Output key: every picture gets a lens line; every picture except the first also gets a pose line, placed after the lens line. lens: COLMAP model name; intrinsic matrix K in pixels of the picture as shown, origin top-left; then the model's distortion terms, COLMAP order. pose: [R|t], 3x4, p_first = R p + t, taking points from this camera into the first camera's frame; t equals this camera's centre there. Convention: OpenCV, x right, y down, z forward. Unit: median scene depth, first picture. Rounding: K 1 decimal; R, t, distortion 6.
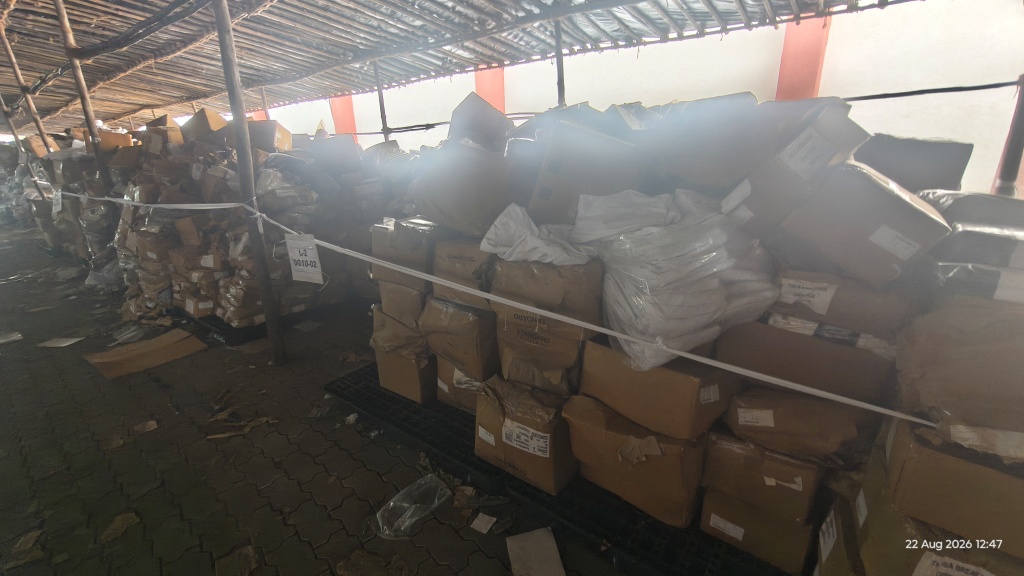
lens RADIAL K [[429.8, 0, 507.2], [0, 429.8, 289.6], [0, 0, 1]] dist [-0.007700, -0.000021]
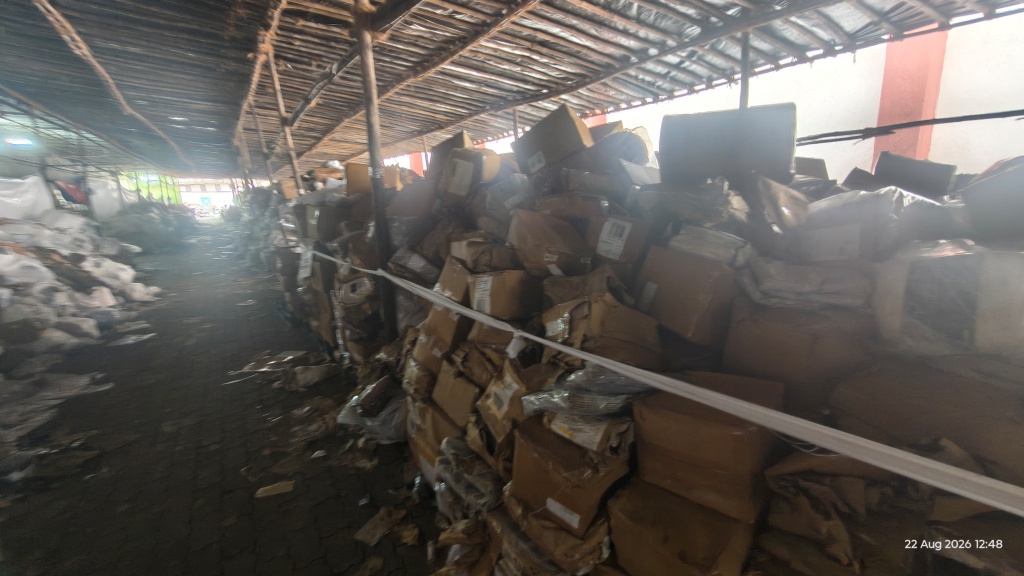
lens RADIAL K [[437.9, 0, 512.0], [0, 437.9, 288.0], [0, 0, 1]] dist [-0.004376, -0.000340]
pose [[0.943500, 0.045853, -0.328186, -0.471024], [-0.070525, 0.995476, -0.063668, -0.137480], [0.323782, 0.083216, 0.942465, 0.409706]]
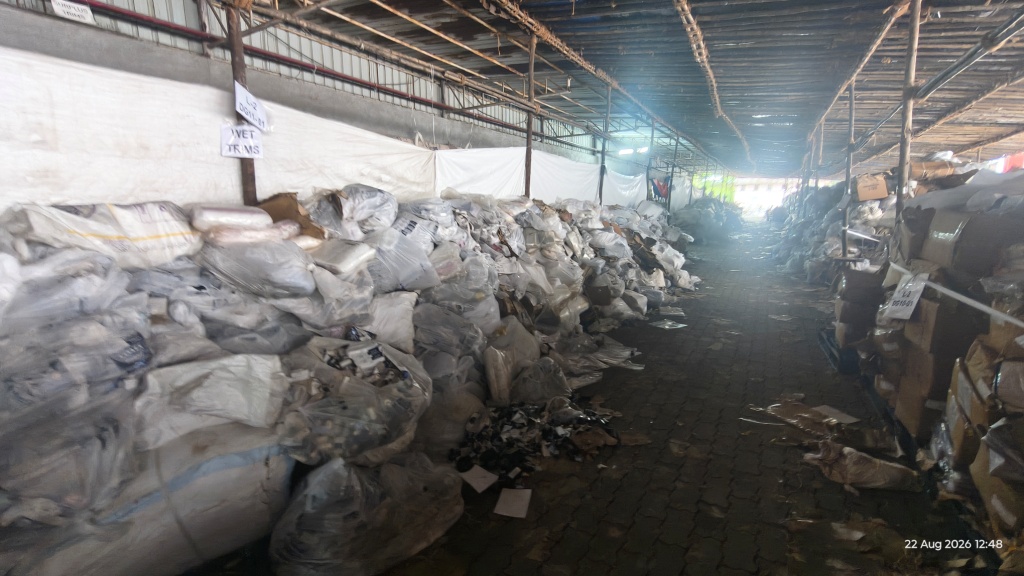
lens RADIAL K [[441.2, 0, 518.2], [0, 441.2, 284.8], [0, 0, 1]] dist [0.021207, 0.000078]
pose [[0.150869, 0.198731, -0.968372, -0.623197], [-0.307626, 0.940385, 0.145061, -0.154632], [0.939471, 0.276011, 0.203010, 0.480492]]
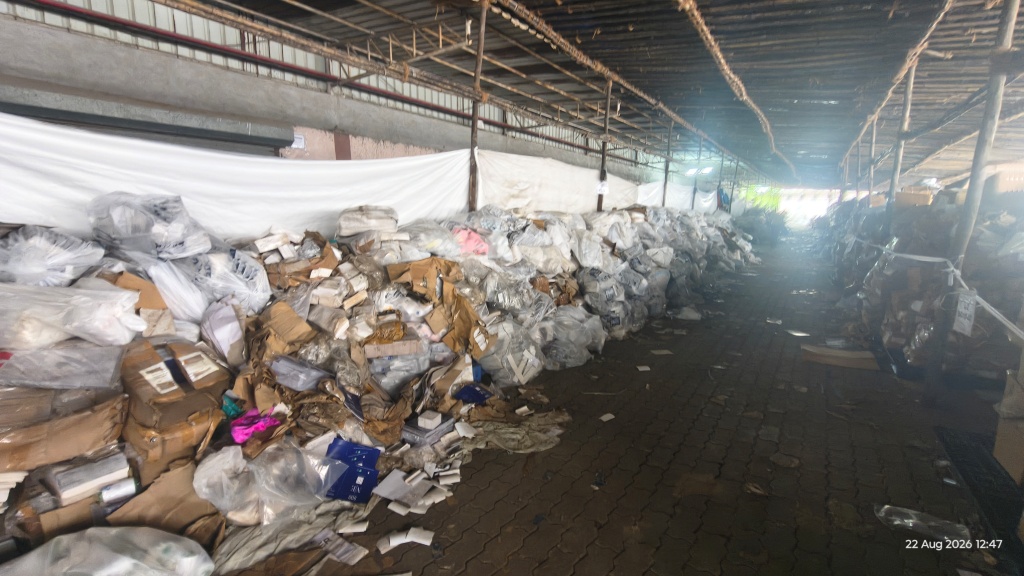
lens RADIAL K [[429.8, 0, 507.2], [0, 429.8, 289.6], [0, 0, 1]] dist [-0.007700, -0.000021]
pose [[0.041083, 0.196279, -0.979687, 0.220581], [-0.307880, 0.935291, 0.174474, 0.019277], [0.950538, 0.294458, 0.098855, -0.101948]]
